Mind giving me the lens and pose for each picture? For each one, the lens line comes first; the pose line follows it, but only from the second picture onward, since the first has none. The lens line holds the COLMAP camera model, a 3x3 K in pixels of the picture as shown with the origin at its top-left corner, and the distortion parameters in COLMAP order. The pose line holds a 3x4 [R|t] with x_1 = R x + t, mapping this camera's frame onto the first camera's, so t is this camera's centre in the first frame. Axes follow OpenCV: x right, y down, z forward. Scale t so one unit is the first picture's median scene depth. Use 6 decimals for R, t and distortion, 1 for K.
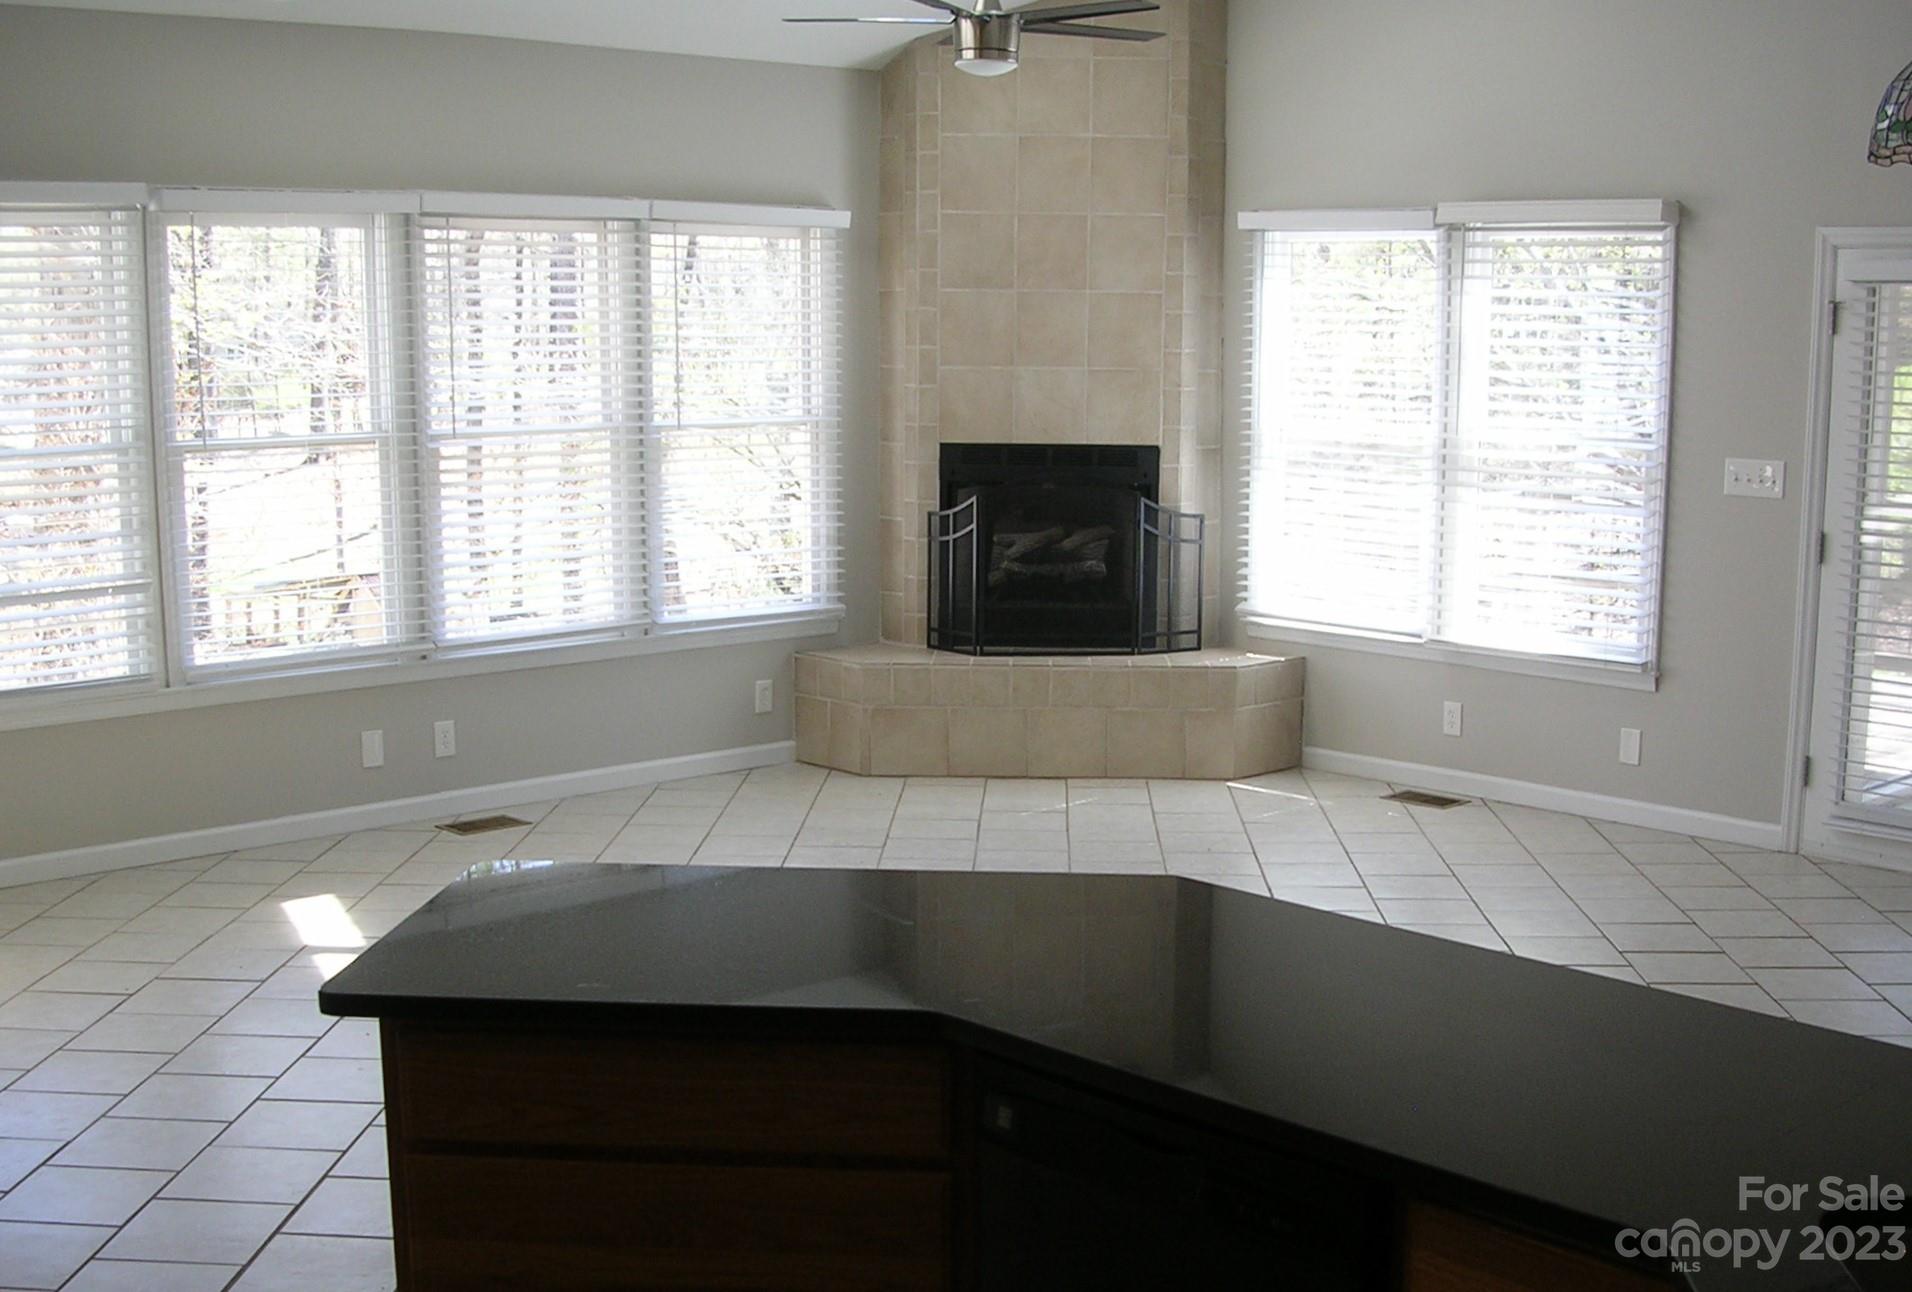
lens RADIAL K [[2434.4, 0, 956.0], [0, 2434.4, 646.0], [0, 0, 1]] dist [-0.193806, 0.089314]
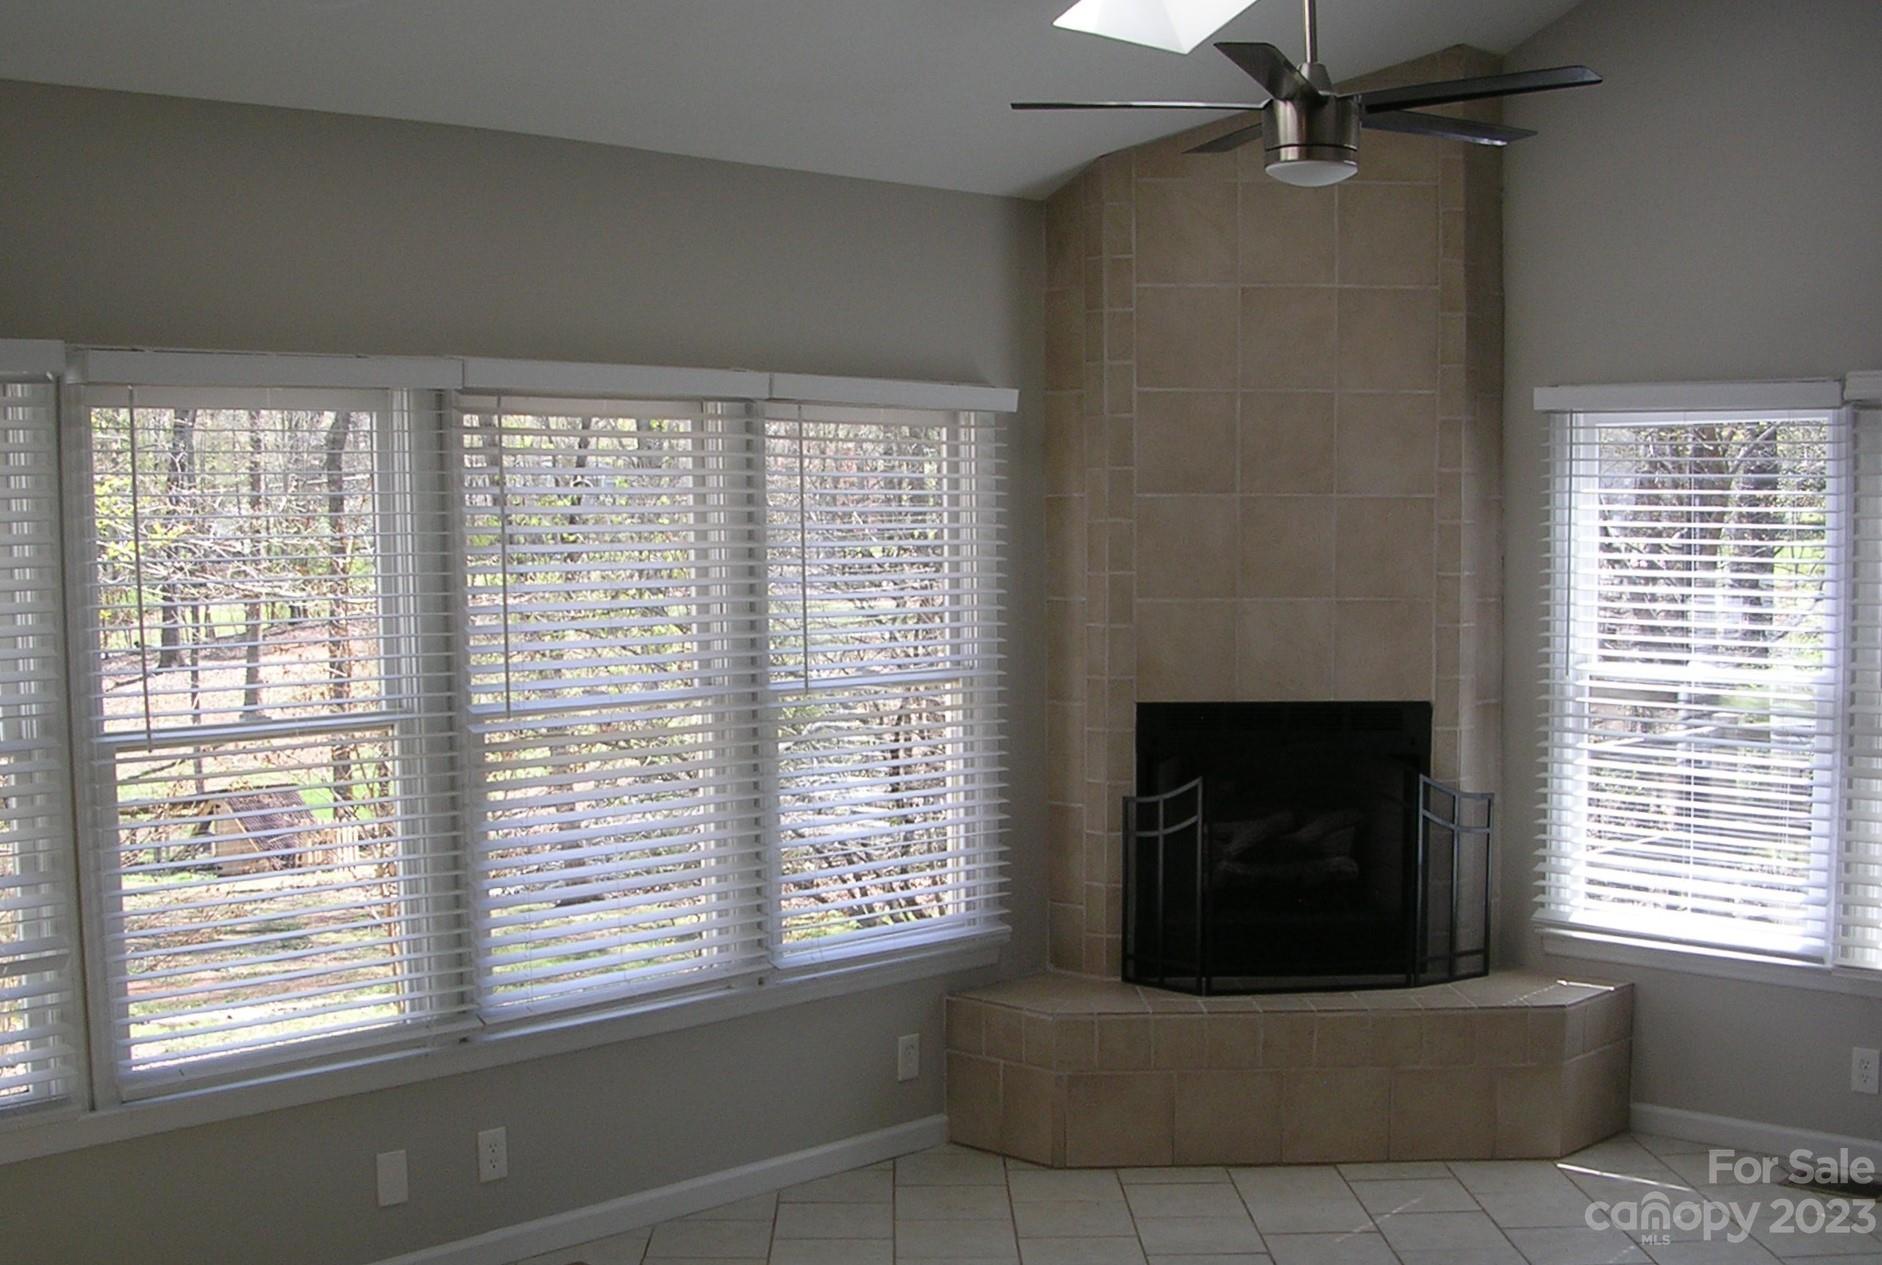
lens RADIAL K [[2509.9, 0, 941.0], [0, 2509.9, 632.5], [0, 0, 1]] dist [-0.236637, 0.184963]
pose [[0.999160, -0.012132, 0.039148, -0.098247], [0.015466, 0.996173, -0.086018, -0.041807], [-0.037954, 0.086552, 0.995524, 0.254718]]
